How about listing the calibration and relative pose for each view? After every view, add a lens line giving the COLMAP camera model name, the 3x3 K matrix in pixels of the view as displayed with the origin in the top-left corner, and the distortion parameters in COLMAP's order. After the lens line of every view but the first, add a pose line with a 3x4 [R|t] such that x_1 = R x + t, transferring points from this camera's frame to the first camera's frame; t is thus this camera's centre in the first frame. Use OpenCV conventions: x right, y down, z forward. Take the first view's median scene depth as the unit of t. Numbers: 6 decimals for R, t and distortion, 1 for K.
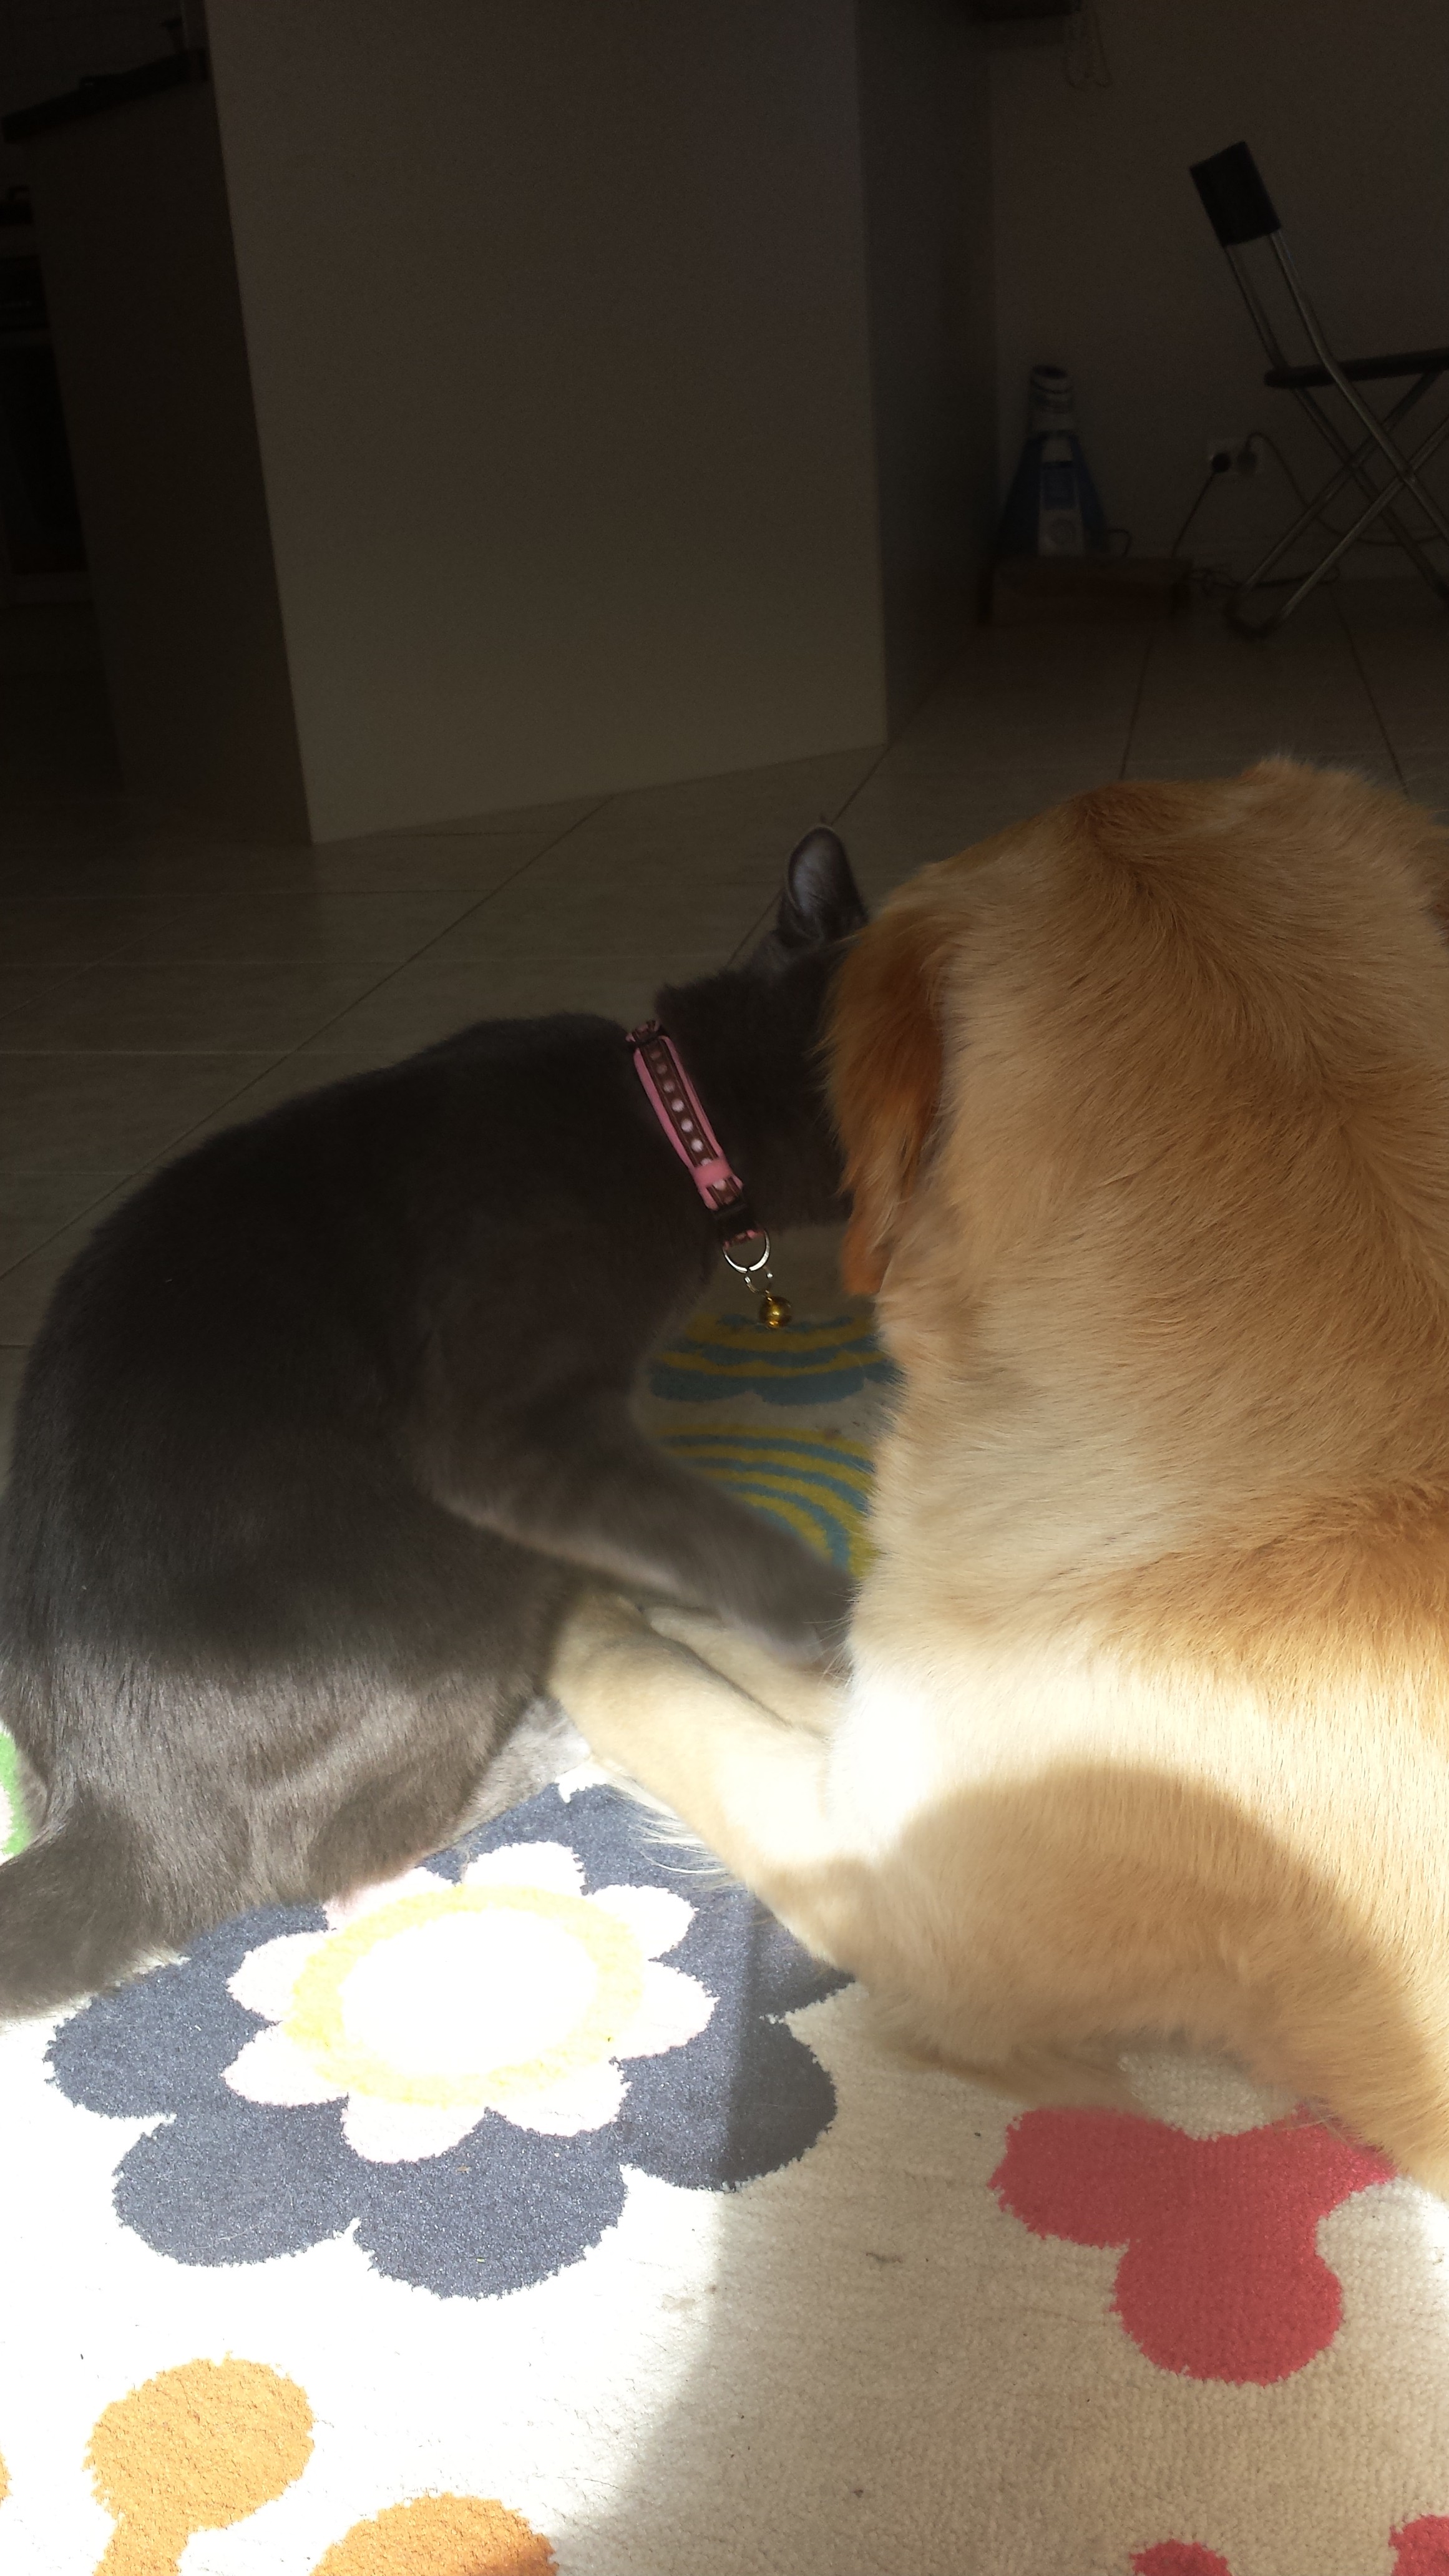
lens RADIAL K [[2398.2, 0, 724.5], [0, 2398.2, 1288.0], [0, 0, 1]] dist [0.061147, -0.208290]
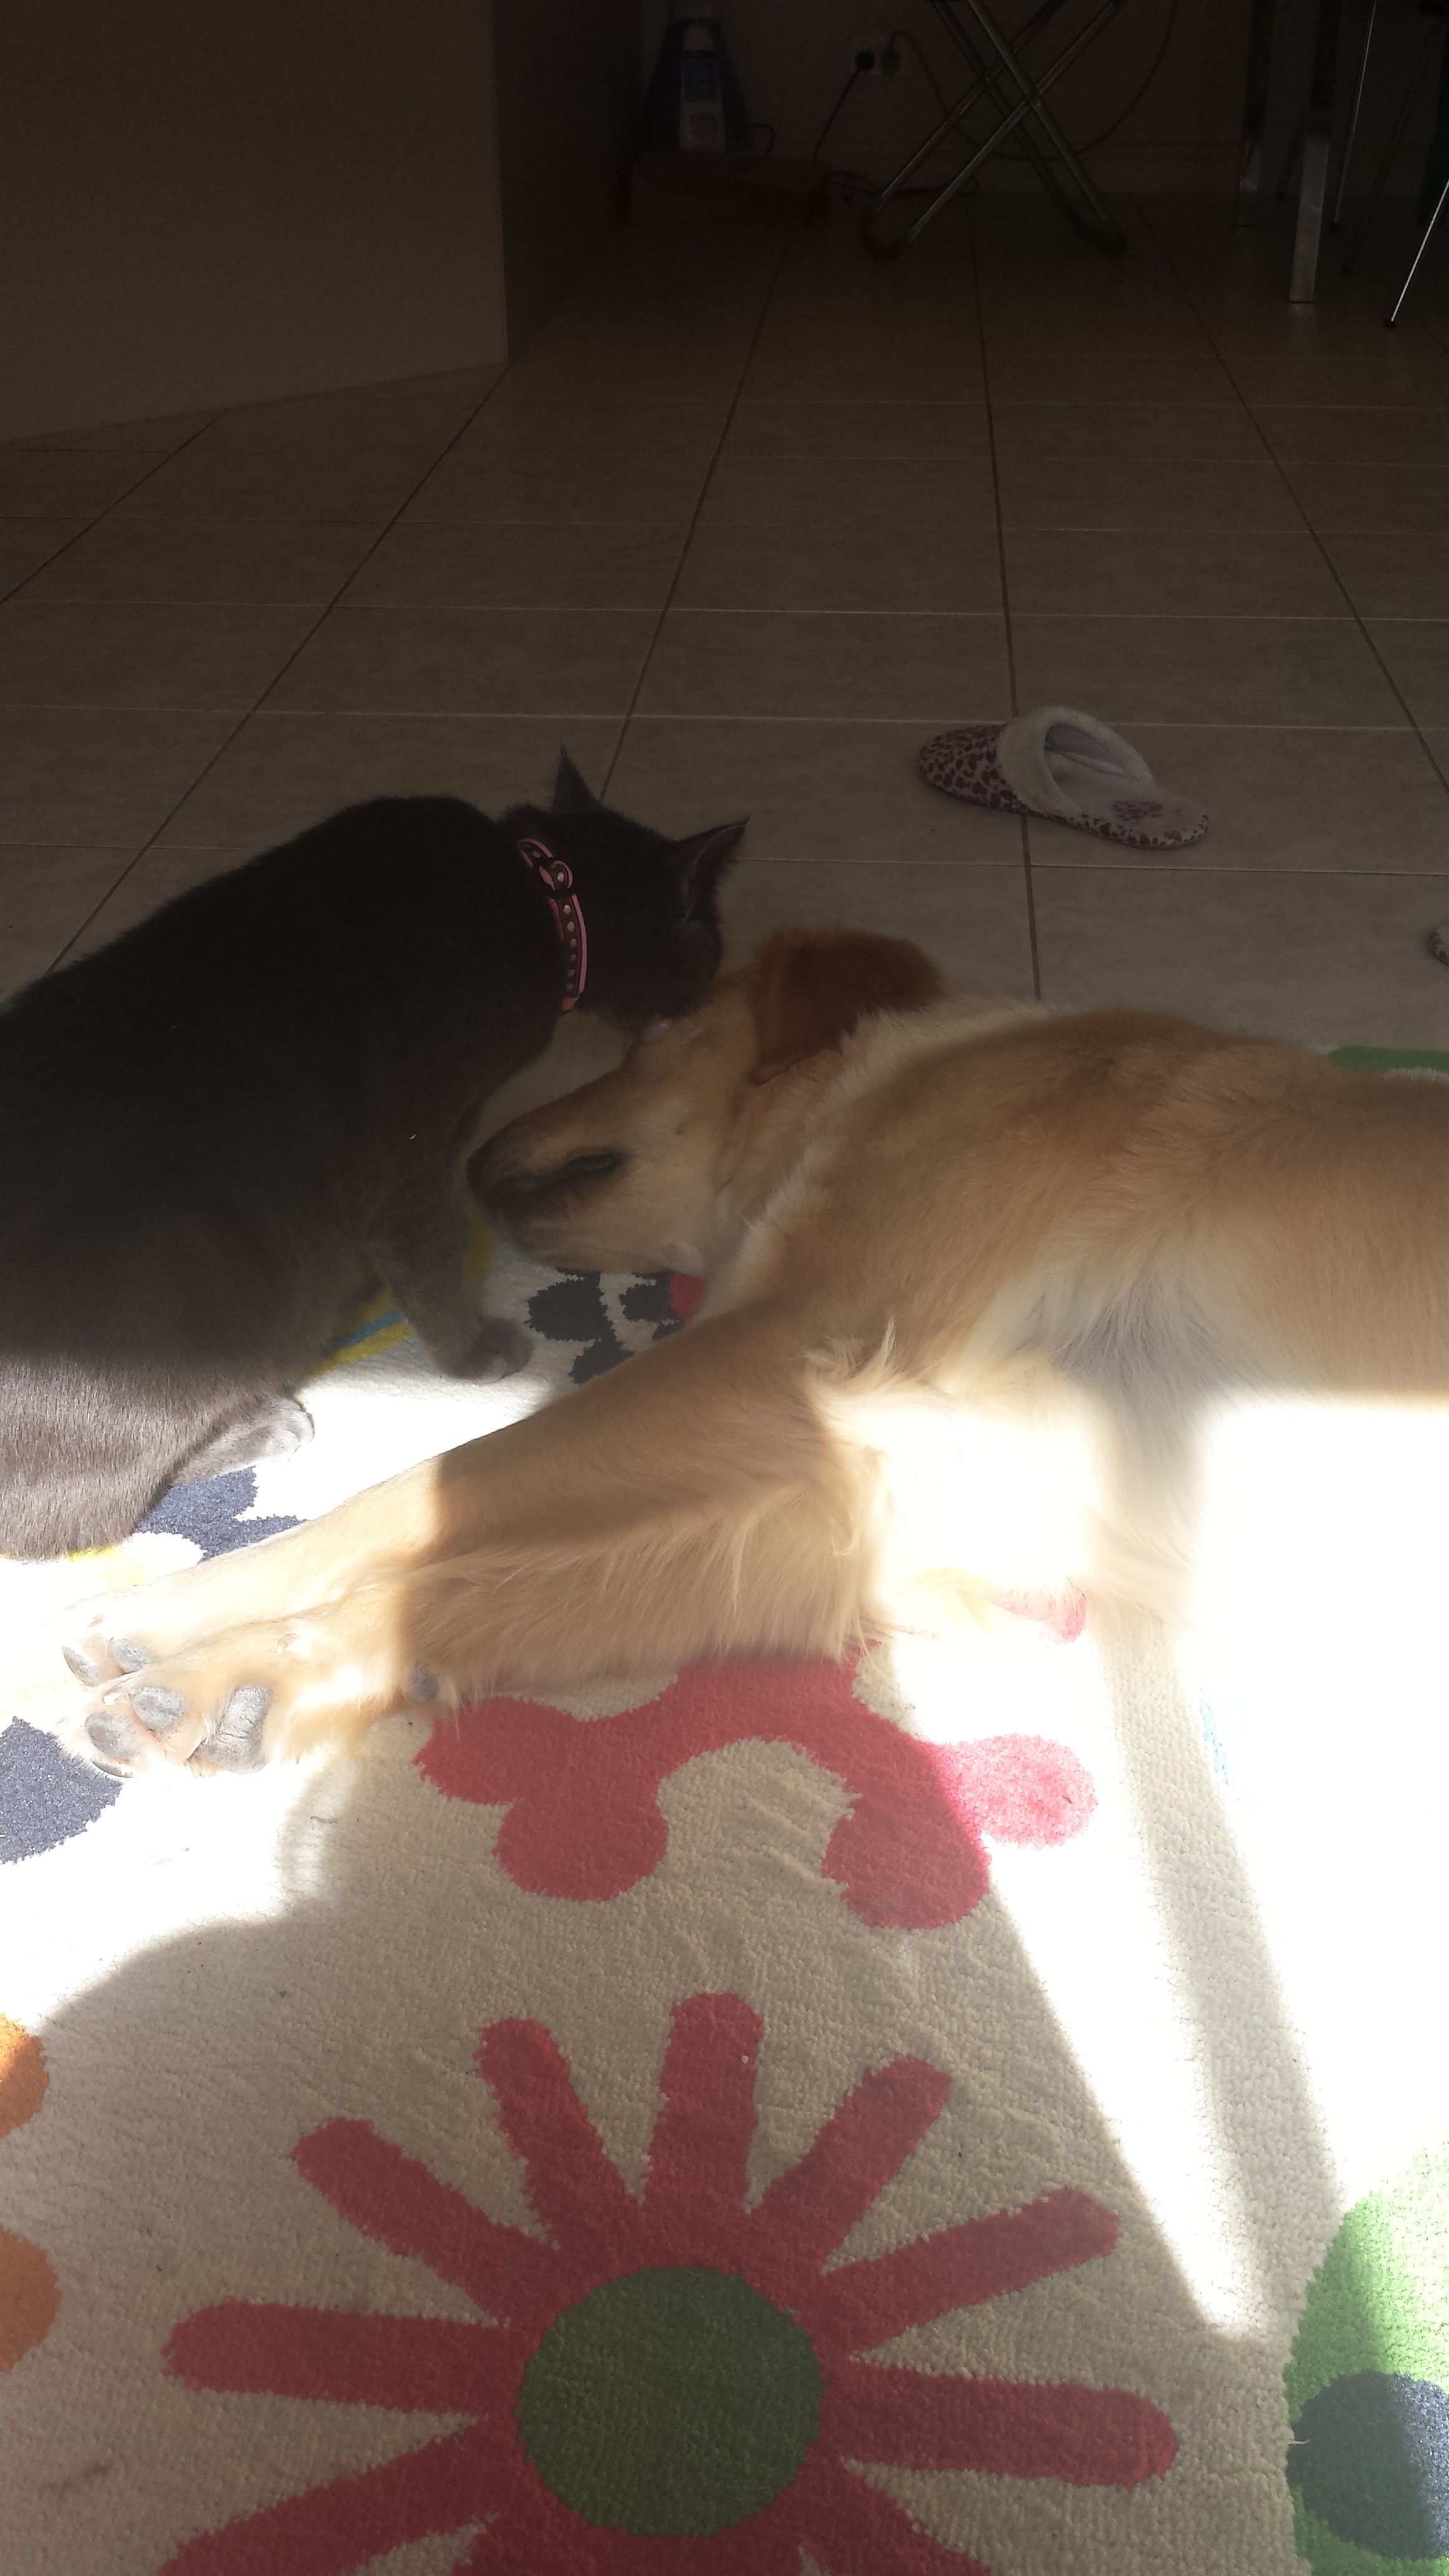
lens RADIAL K [[2372.9, 0, 724.0], [0, 2372.9, 1254.9], [0, 0, 1]] dist [0.121235, -0.305381]
pose [[0.990937, -0.006569, 0.134166, 0.105917], [-0.014724, 0.987473, 0.157098, -0.098887], [-0.133518, -0.157649, 0.978427, -0.230154]]
